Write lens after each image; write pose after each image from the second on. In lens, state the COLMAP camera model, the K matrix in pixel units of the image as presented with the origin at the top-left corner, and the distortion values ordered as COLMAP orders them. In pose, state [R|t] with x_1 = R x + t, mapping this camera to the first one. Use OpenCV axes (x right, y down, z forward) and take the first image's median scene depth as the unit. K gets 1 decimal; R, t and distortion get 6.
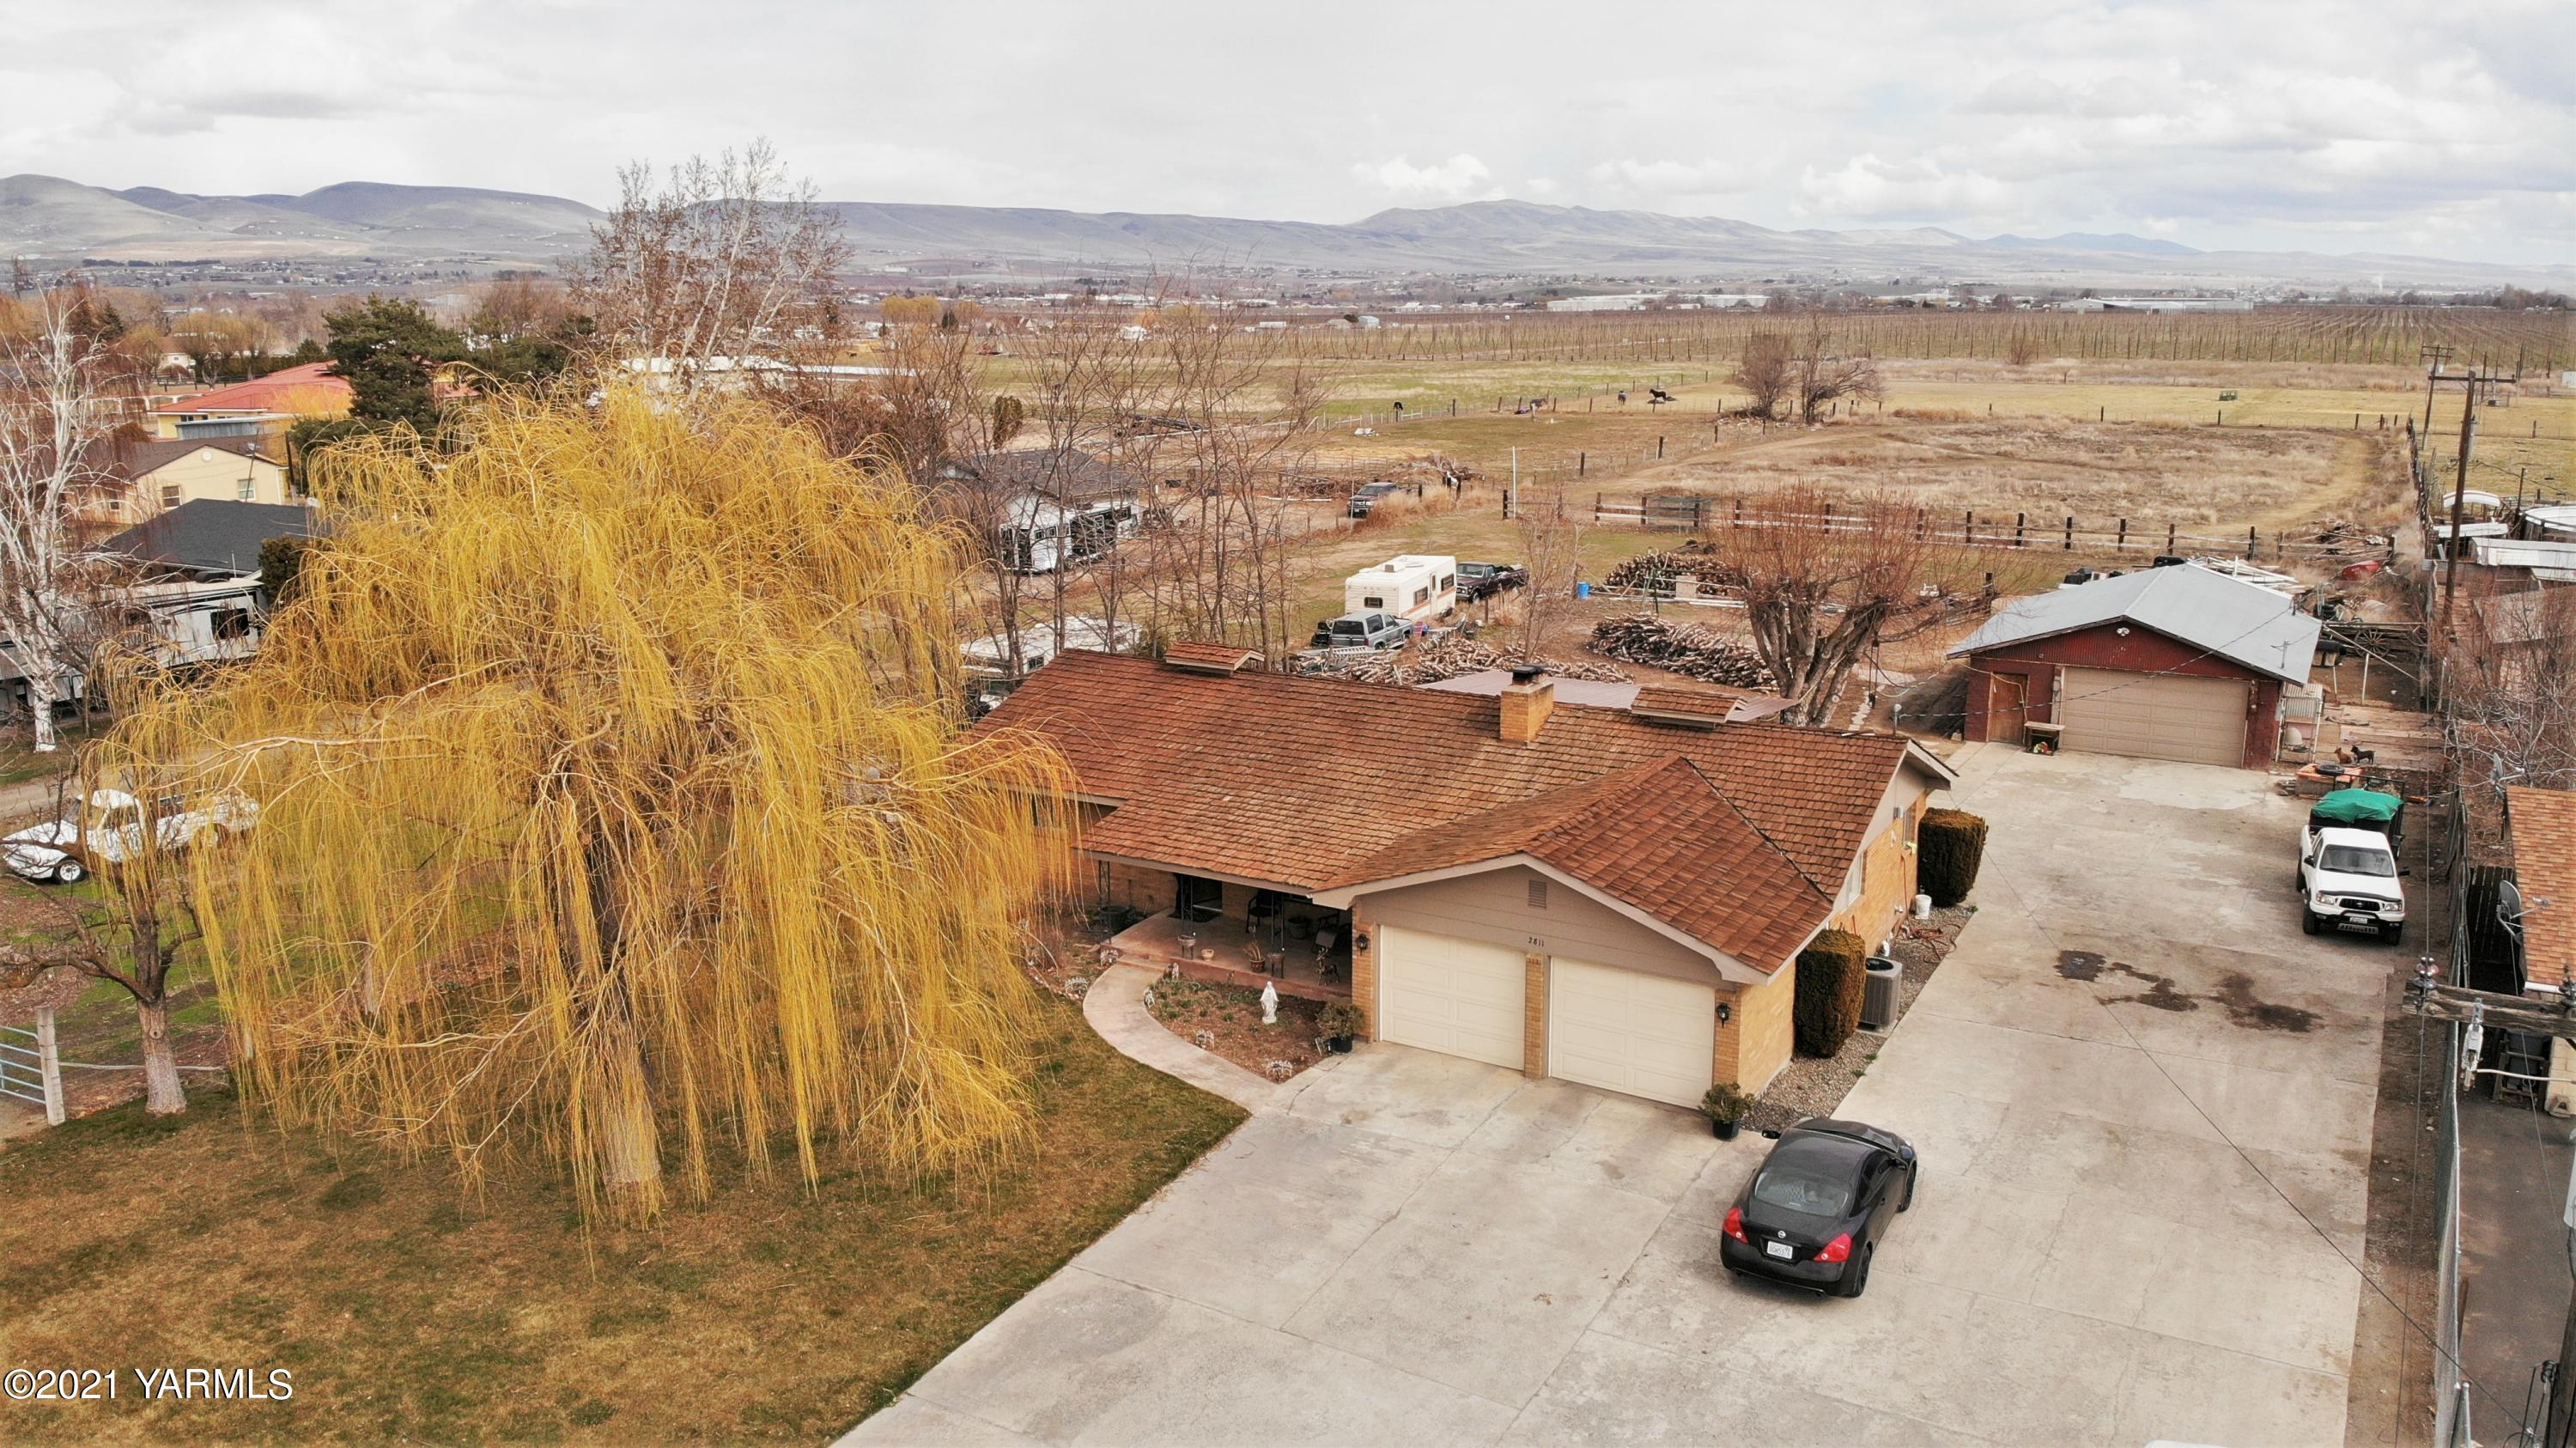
lens RADIAL K [[1872.7, 0, 1282.0], [0, 1872.7, 669.9], [0, 0, 1]] dist [0.080554, -0.158707]
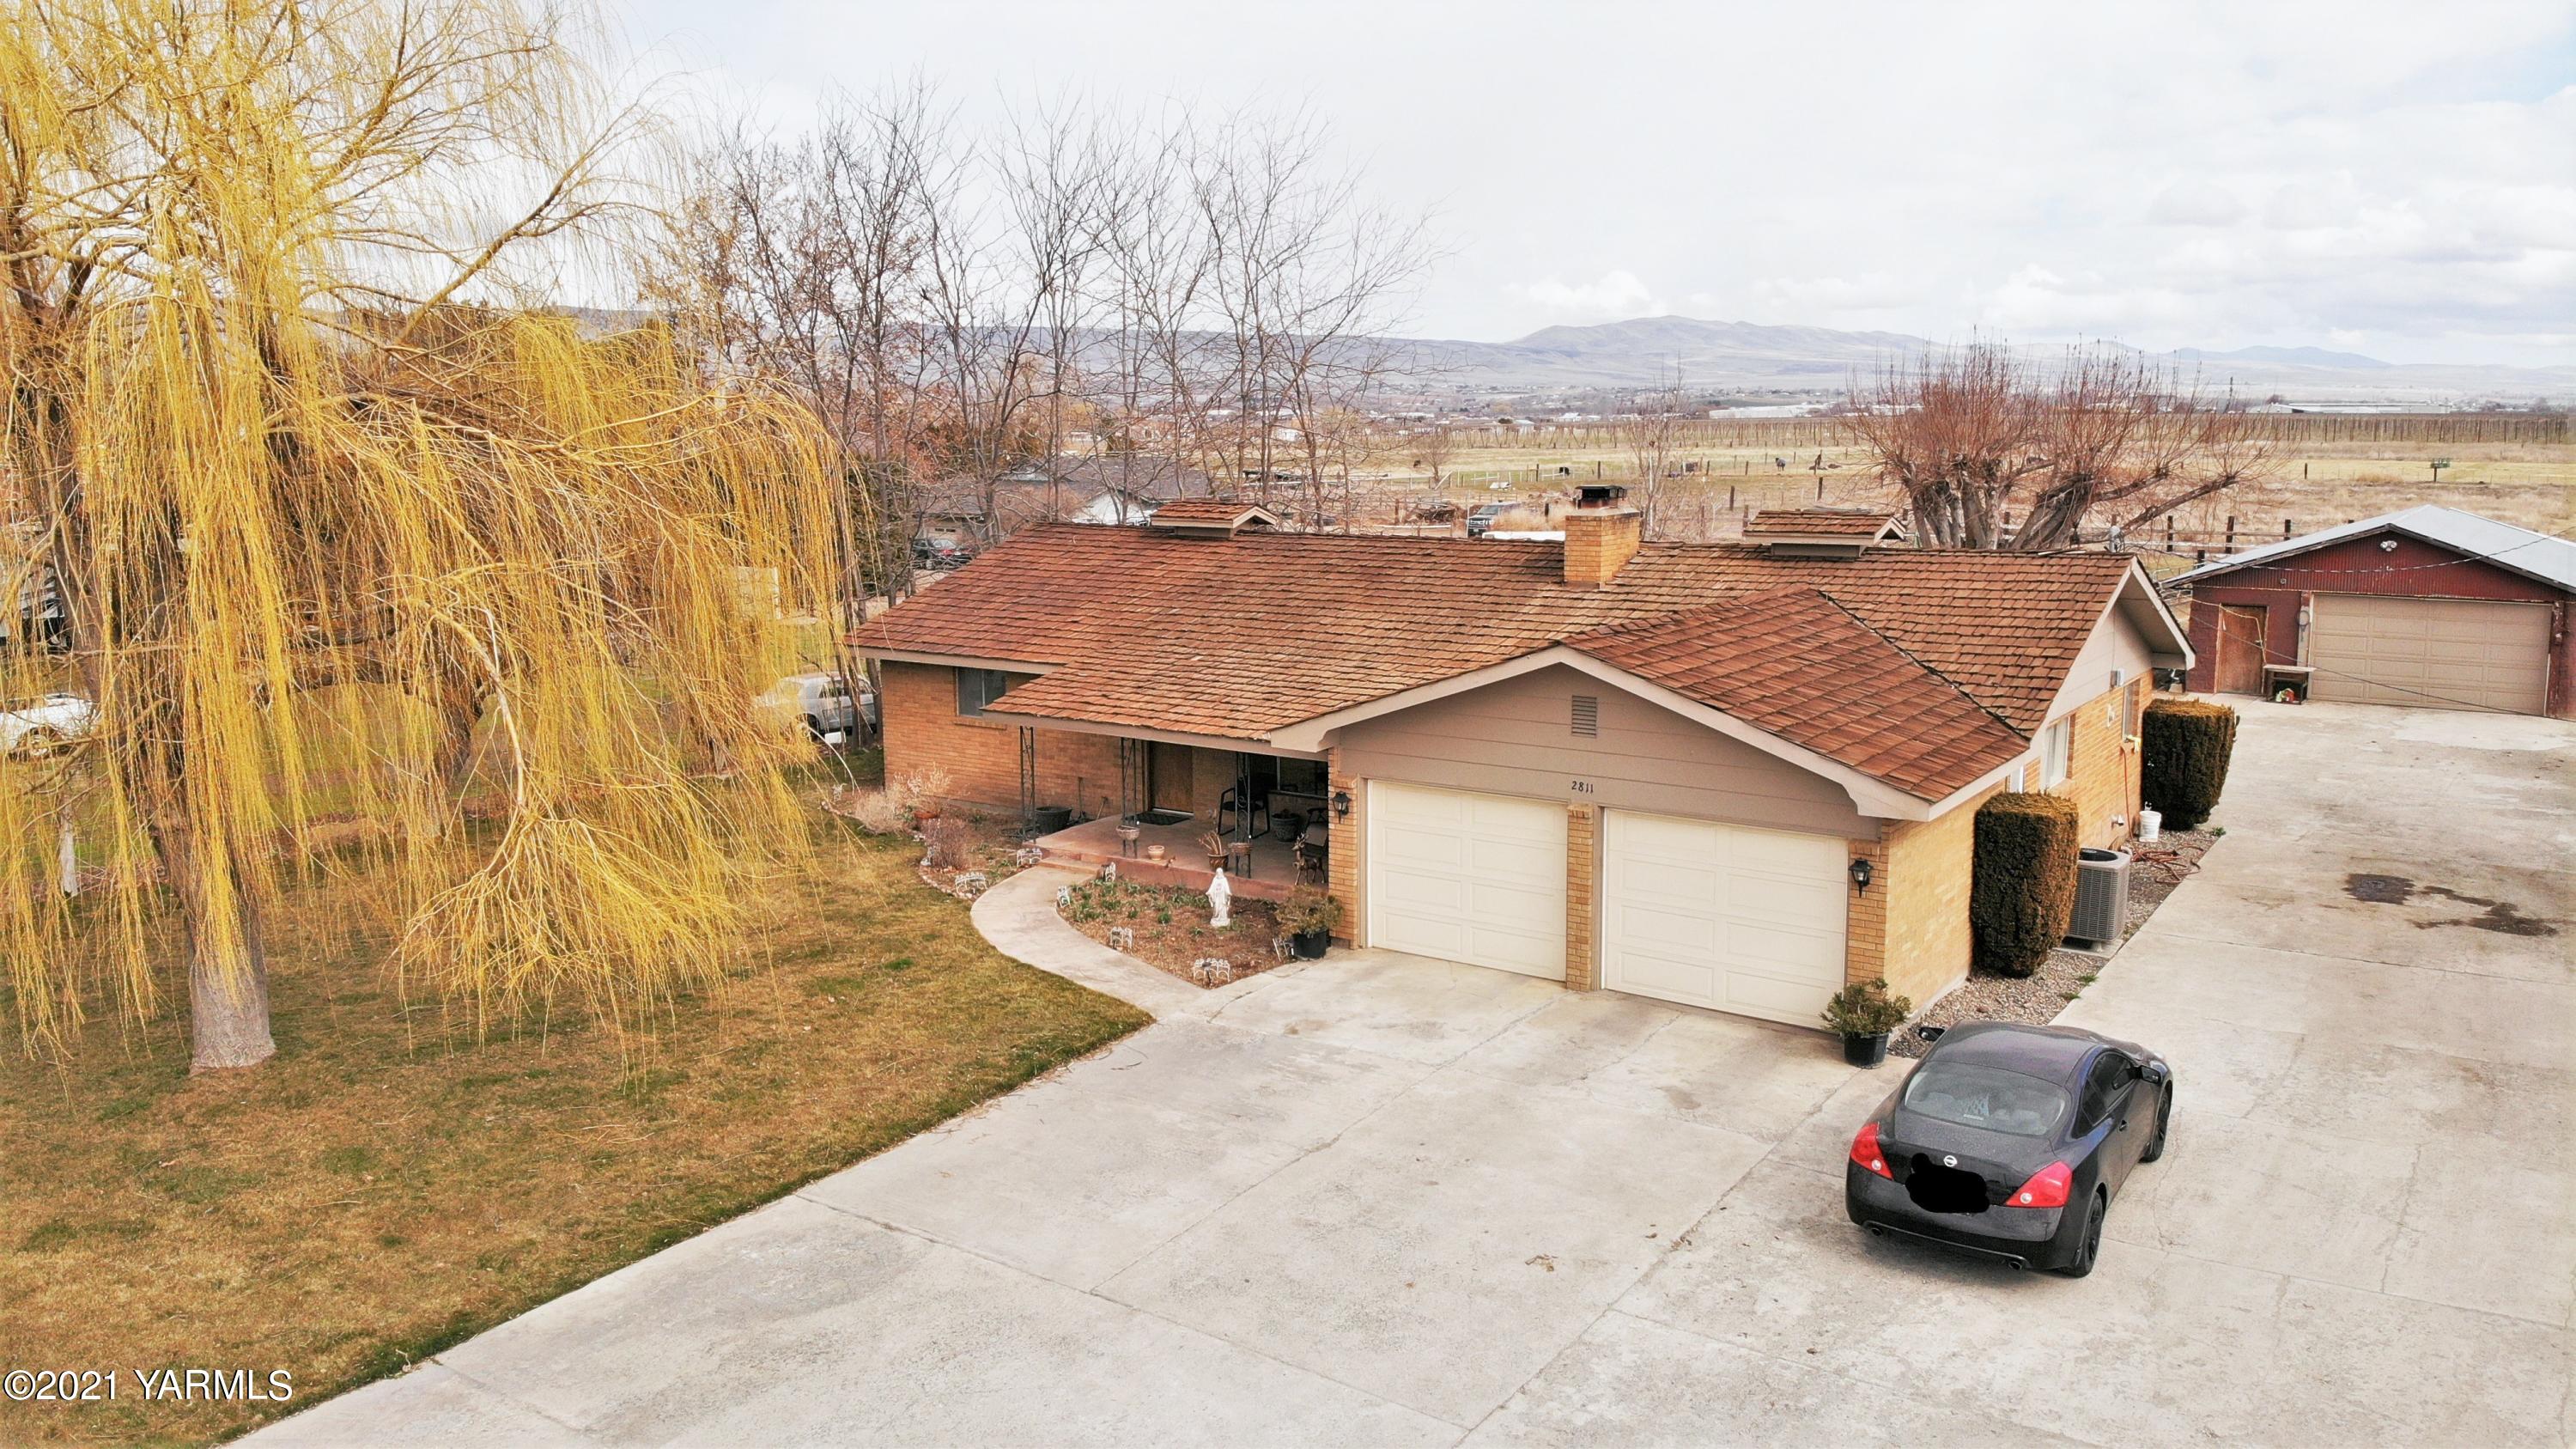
lens RADIAL K [[1848.1, 0, 1288.0], [0, 1848.1, 724.5], [0, 0, 1]] dist [0.063287, -0.150443]
pose [[0.996424, 0.008055, -0.084108, 0.086525], [-0.011122, 0.999288, -0.036063, 0.150526], [0.083758, 0.036870, 0.995804, 0.326037]]
